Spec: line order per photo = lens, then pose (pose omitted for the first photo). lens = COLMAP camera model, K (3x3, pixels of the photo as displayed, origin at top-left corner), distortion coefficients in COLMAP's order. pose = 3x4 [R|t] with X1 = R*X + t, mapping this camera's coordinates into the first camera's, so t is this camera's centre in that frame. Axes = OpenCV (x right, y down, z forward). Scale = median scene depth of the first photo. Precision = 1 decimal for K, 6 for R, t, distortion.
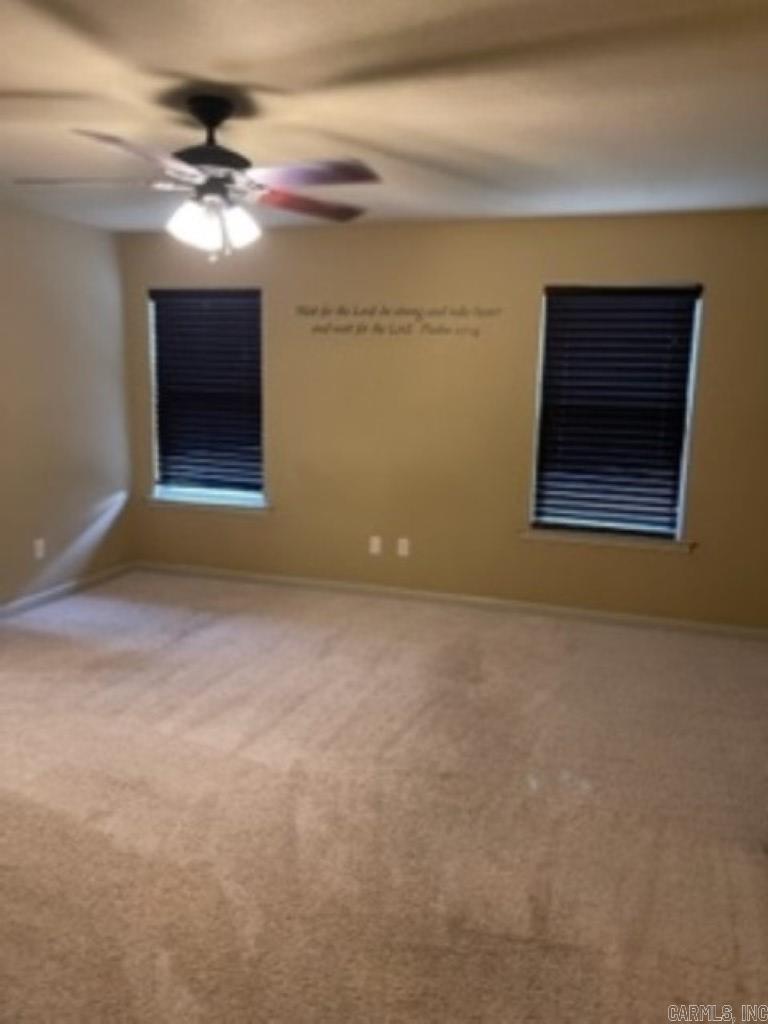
lens RADIAL K [[774.6, 0, 384.0], [0, 774.6, 512.0], [0, 0, 1]] dist [0.038697, 0.000405]
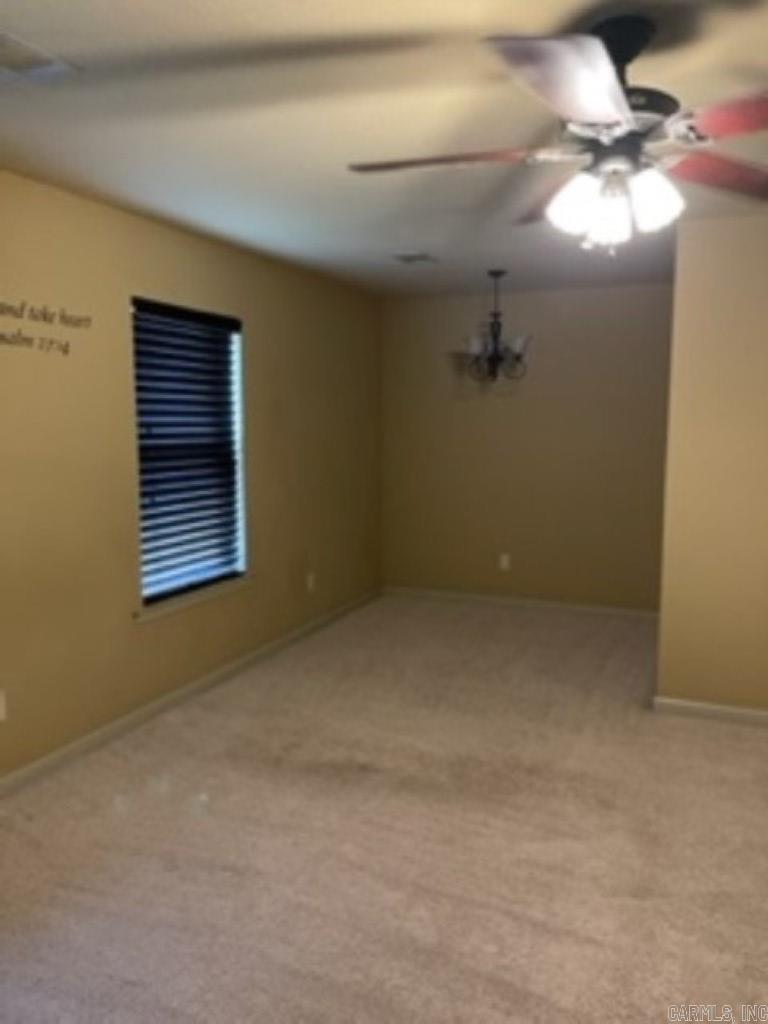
lens RADIAL K [[778.8, 0, 384.0], [0, 778.8, 512.0], [0, 0, 1]] dist [0.003596, -0.096783]
pose [[0.103635, -0.144574, 0.984052, -0.557730], [0.167445, 0.977794, 0.126020, -0.134334], [-0.980419, 0.151714, 0.125541, 0.685791]]
